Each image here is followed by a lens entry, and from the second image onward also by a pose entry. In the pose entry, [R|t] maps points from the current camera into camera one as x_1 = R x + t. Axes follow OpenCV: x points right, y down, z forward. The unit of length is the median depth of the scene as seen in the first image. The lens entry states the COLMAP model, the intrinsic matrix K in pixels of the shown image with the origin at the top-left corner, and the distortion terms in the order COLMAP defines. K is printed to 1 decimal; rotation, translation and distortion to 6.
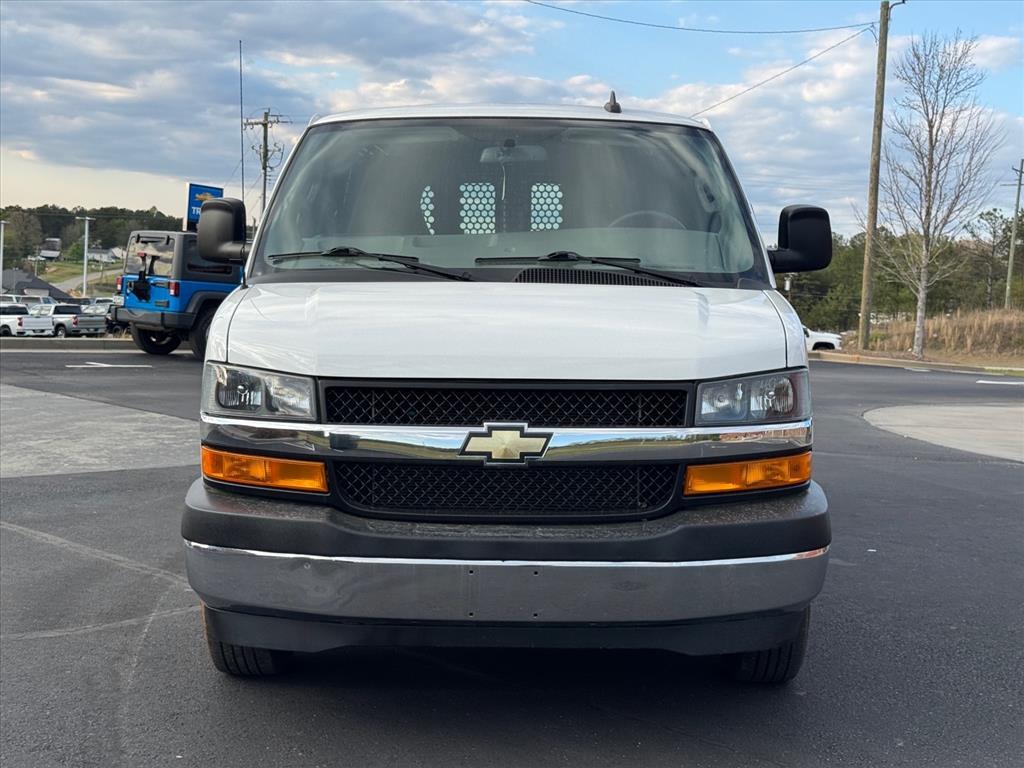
lens RADIAL K [[1459.4, 0, 504.3], [0, 1459.4, 390.2], [0, 0, 1]] dist [0.095166, 0.000000]
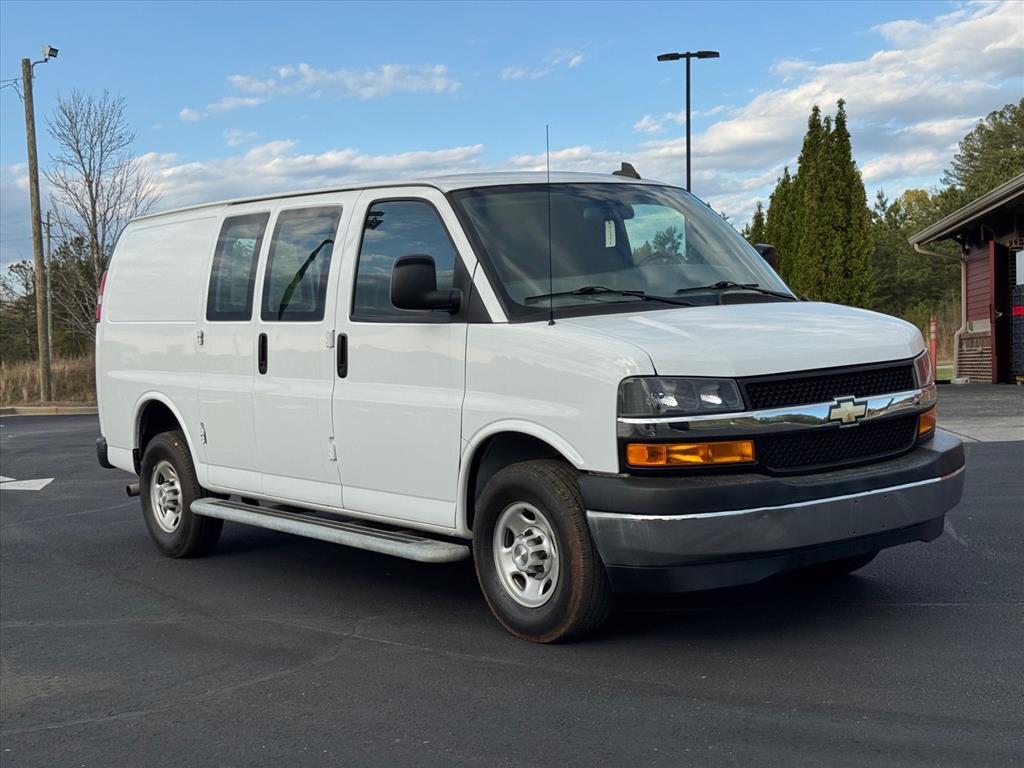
lens RADIAL K [[1459.4, 0, 513.0], [0, 1459.4, 380.5], [0, 0, 1]] dist [0.095166, 0.000000]
pose [[0.791305, -0.087778, 0.605088, -1.062312], [0.112819, 0.993610, -0.003400, -0.023894], [-0.600923, 0.070956, 0.796152, 0.050632]]
